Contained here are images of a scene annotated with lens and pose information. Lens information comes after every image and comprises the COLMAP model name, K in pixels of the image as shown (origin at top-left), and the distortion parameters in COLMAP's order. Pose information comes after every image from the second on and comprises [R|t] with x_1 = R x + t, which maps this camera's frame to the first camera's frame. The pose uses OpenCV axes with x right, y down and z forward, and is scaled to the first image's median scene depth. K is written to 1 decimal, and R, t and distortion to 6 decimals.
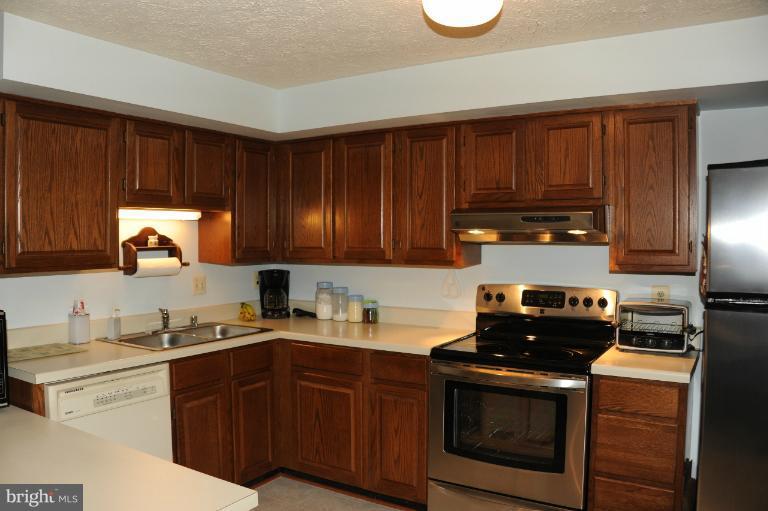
lens RADIAL K [[620.6, 0, 372.5], [0, 620.6, 259.6], [0, 0, 1]] dist [-0.171379, 0.083245]
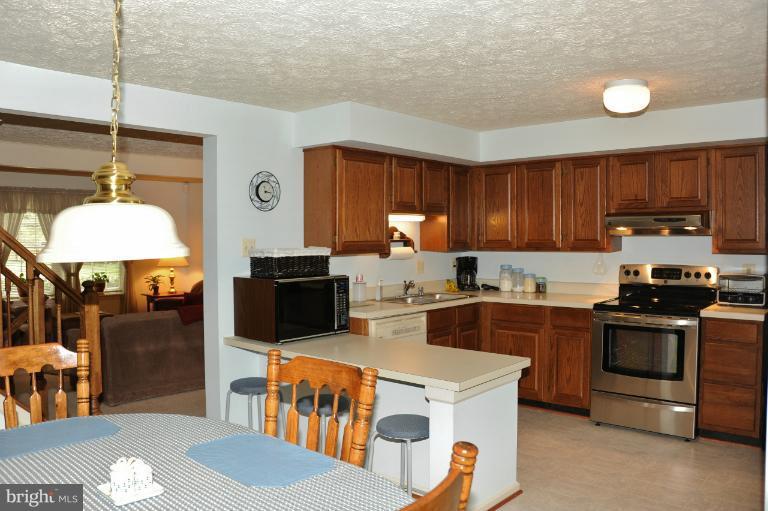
lens RADIAL K [[620.6, 0, 365.9], [0, 620.6, 258.2], [0, 0, 1]] dist [-0.171379, 0.083245]
pose [[0.986572, -0.000817, -0.163326, -0.208583], [0.000269, 0.999994, -0.003381, 0.032622], [0.163327, 0.003292, 0.986566, -0.560116]]
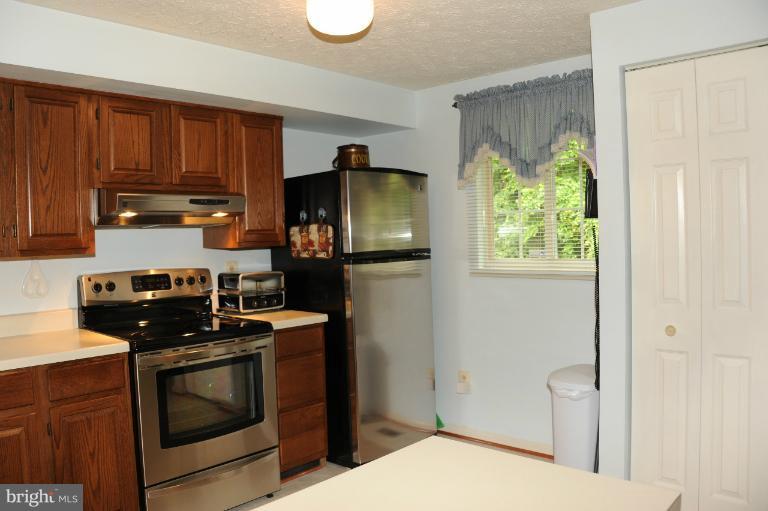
lens RADIAL K [[620.6, 0, 380.1], [0, 620.6, 253.0], [0, 0, 1]] dist [-0.171379, 0.083245]
pose [[0.164655, -0.034282, 0.985755, -0.664487], [0.062327, 0.997760, 0.024288, 0.014959], [-0.984380, 0.057440, 0.166423, 0.471373]]
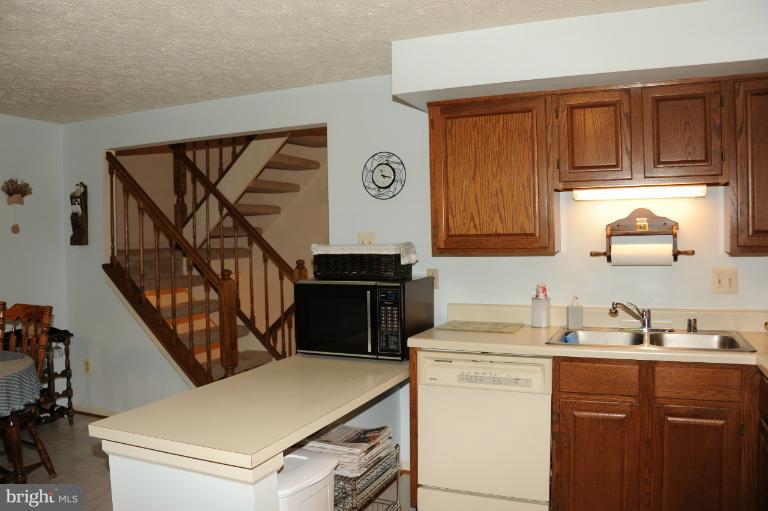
lens RADIAL K [[620.6, 0, 344.4], [0, 620.6, 240.1], [0, 0, 1]] dist [-0.171379, 0.083245]
pose [[0.121836, 0.004039, -0.992542, 0.471344], [-0.018393, 0.999829, 0.001811, -0.001141], [0.992380, 0.018035, 0.121889, 0.529840]]
